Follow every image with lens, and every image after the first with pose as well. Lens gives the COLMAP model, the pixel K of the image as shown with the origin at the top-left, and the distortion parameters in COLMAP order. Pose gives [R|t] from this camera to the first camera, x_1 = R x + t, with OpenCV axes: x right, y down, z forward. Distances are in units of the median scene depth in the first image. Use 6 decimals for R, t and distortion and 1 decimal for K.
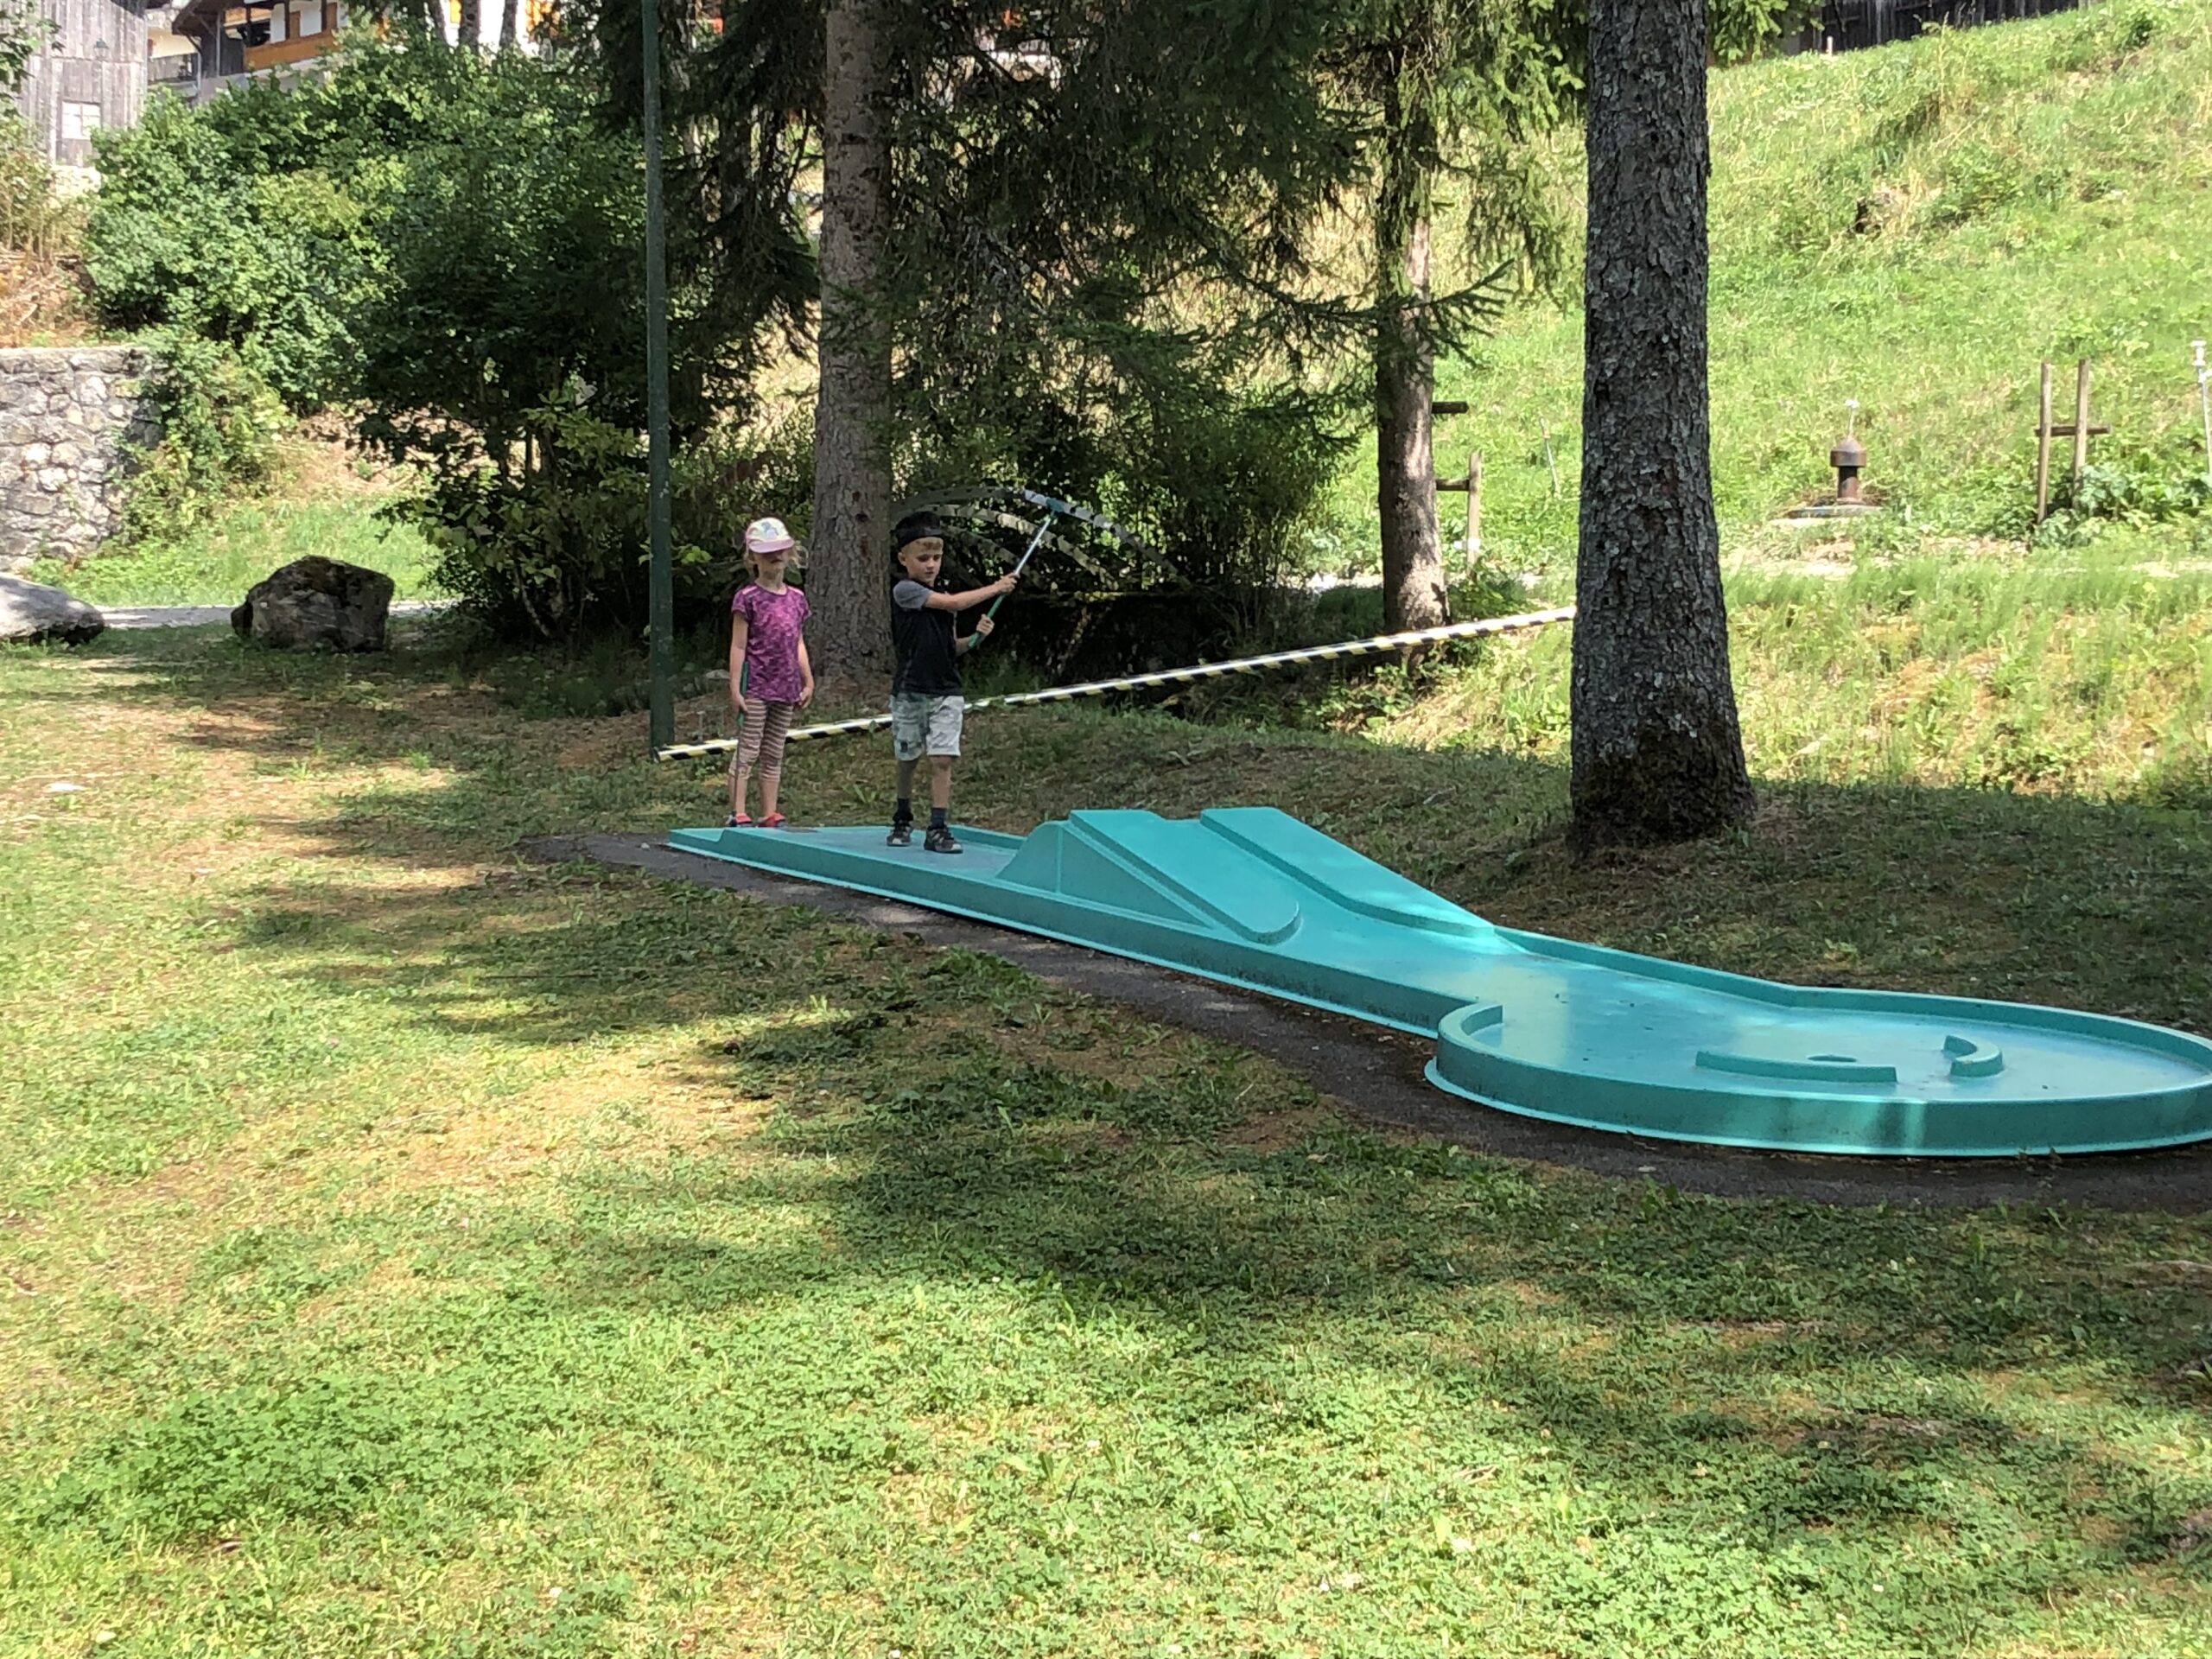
lens RADIAL K [[3825.1, 0, 1102.7], [0, 3825.1, 831.4], [0, 0, 1]] dist [-0.001087, 0.000000]
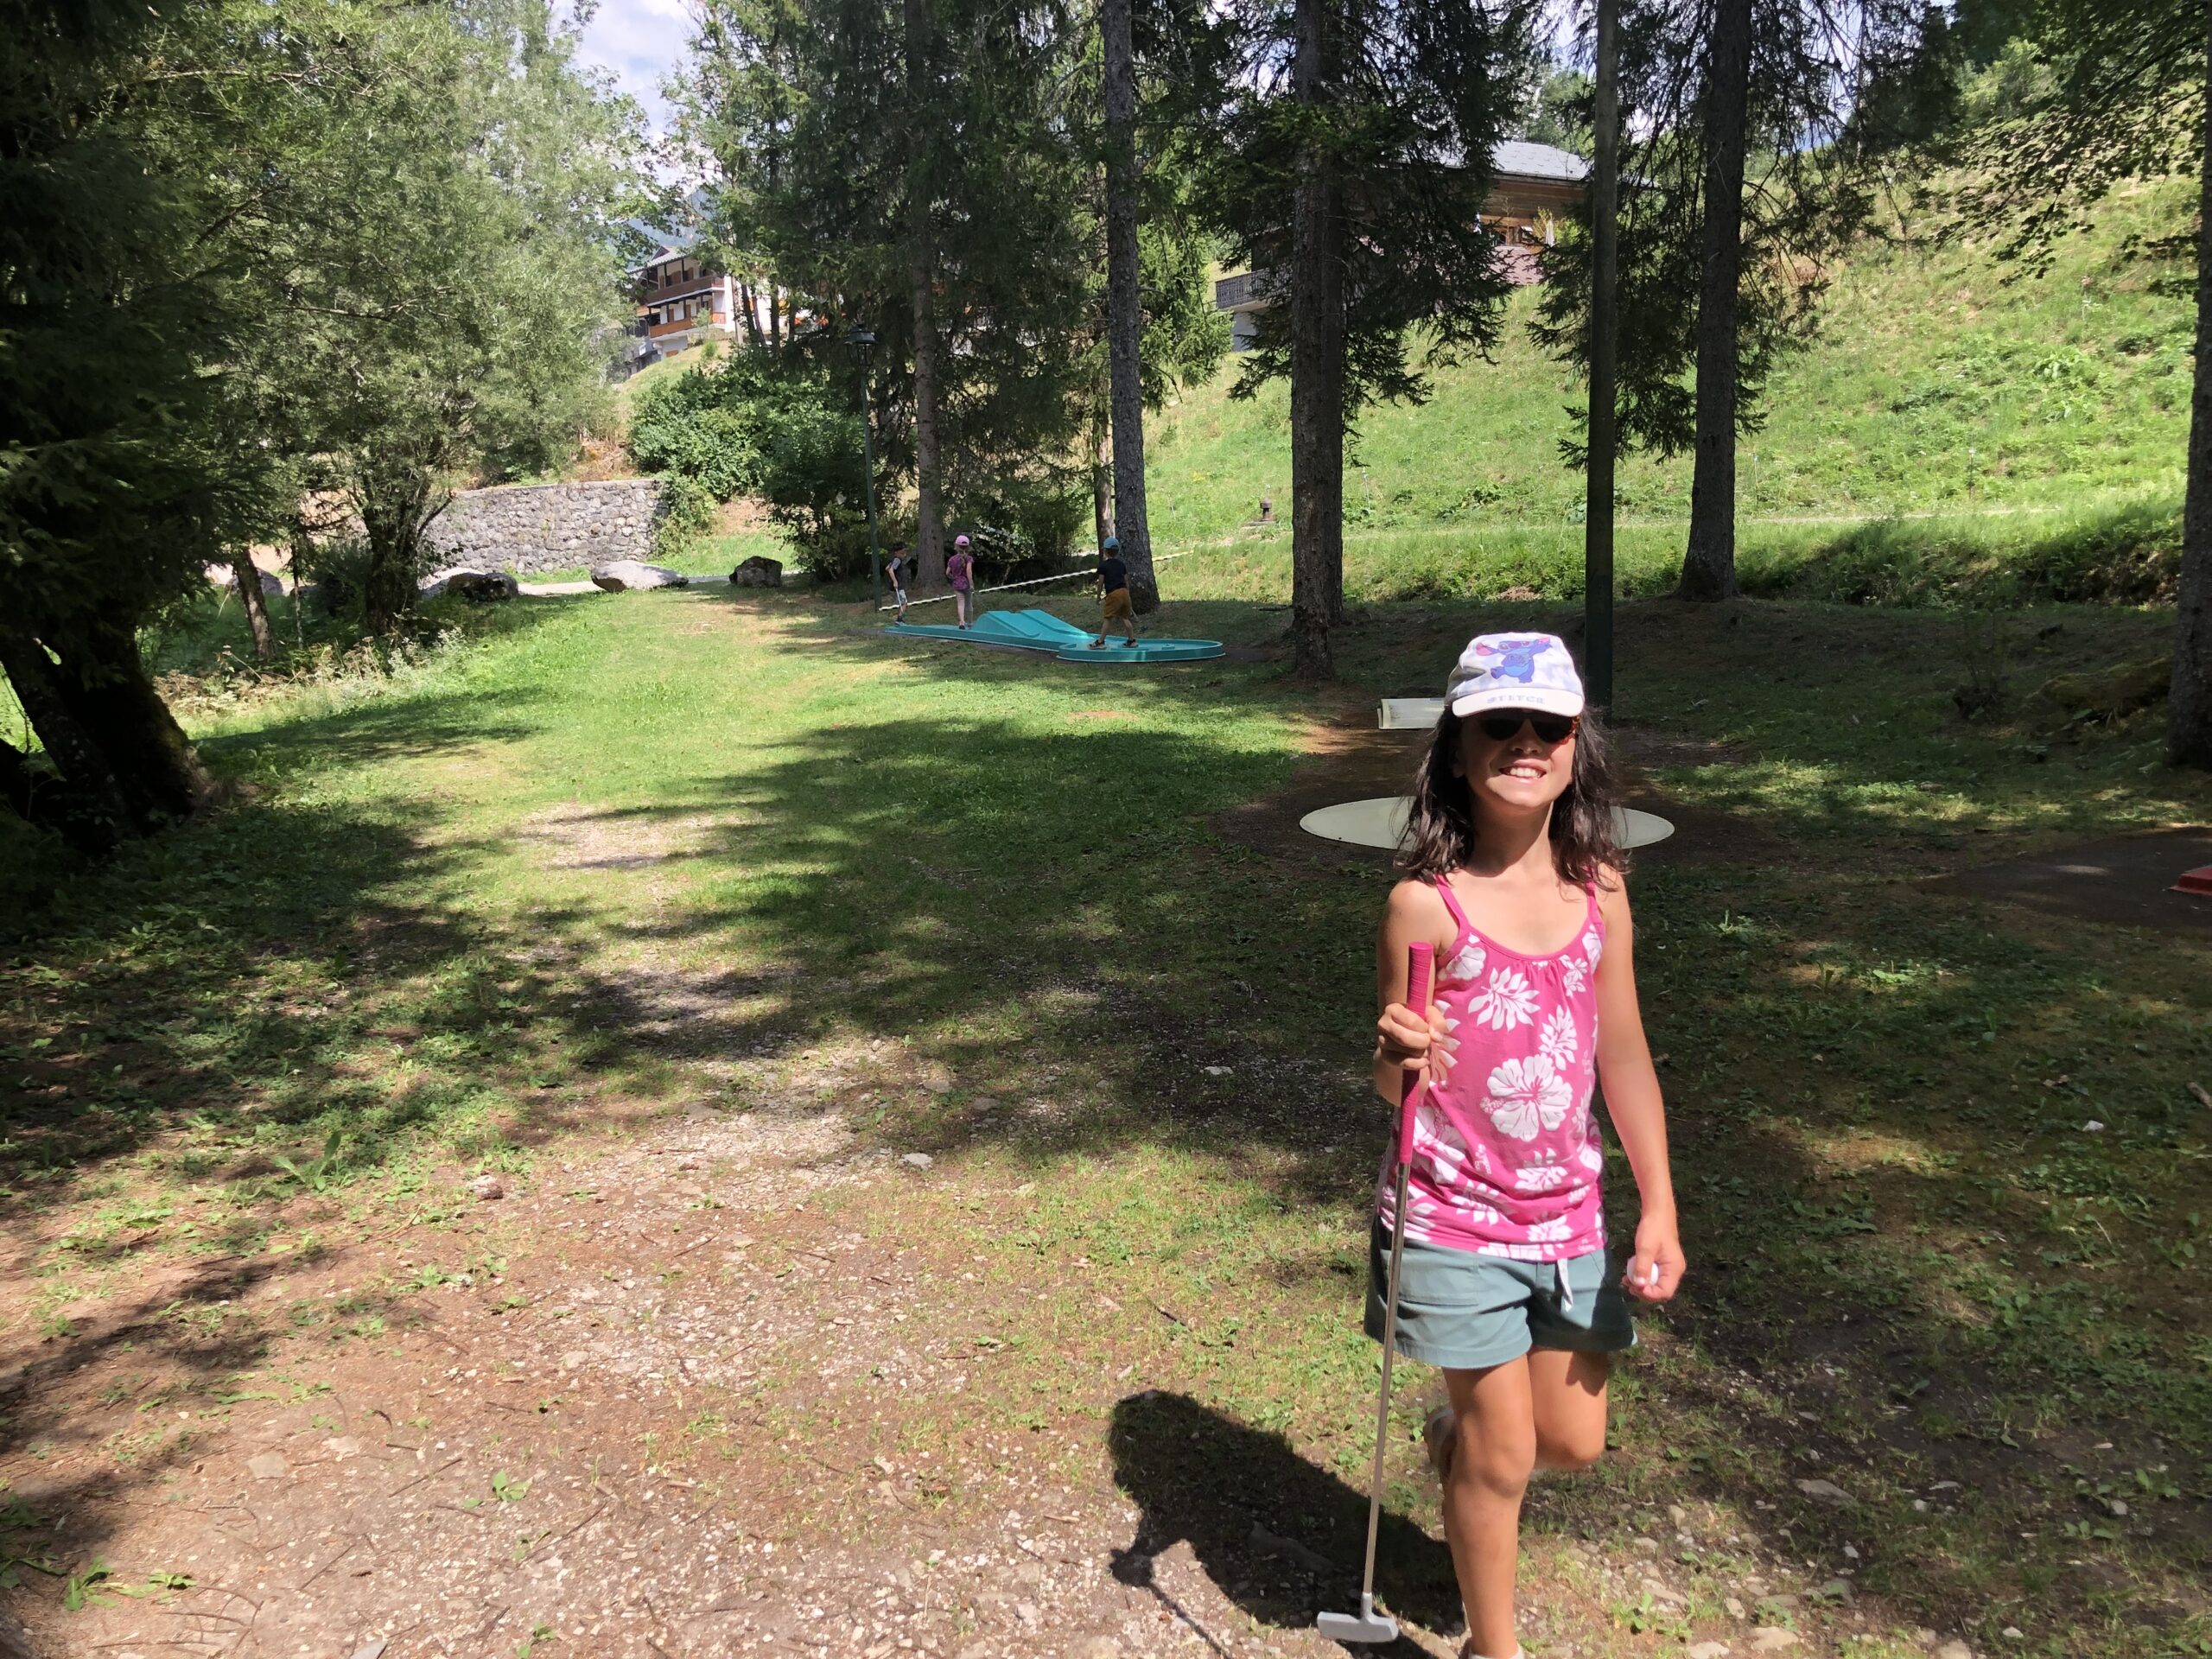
lens RADIAL K [[1793.8, 0, 1117.3], [0, 1793.8, 818.6], [0, 0, 1]] dist [0.014278, 0.001648]
pose [[0.998861, -0.038492, 0.028192, 0.028190], [0.036145, 0.996181, 0.079485, 0.028078], [-0.031144, -0.078375, 0.996437, -0.383132]]
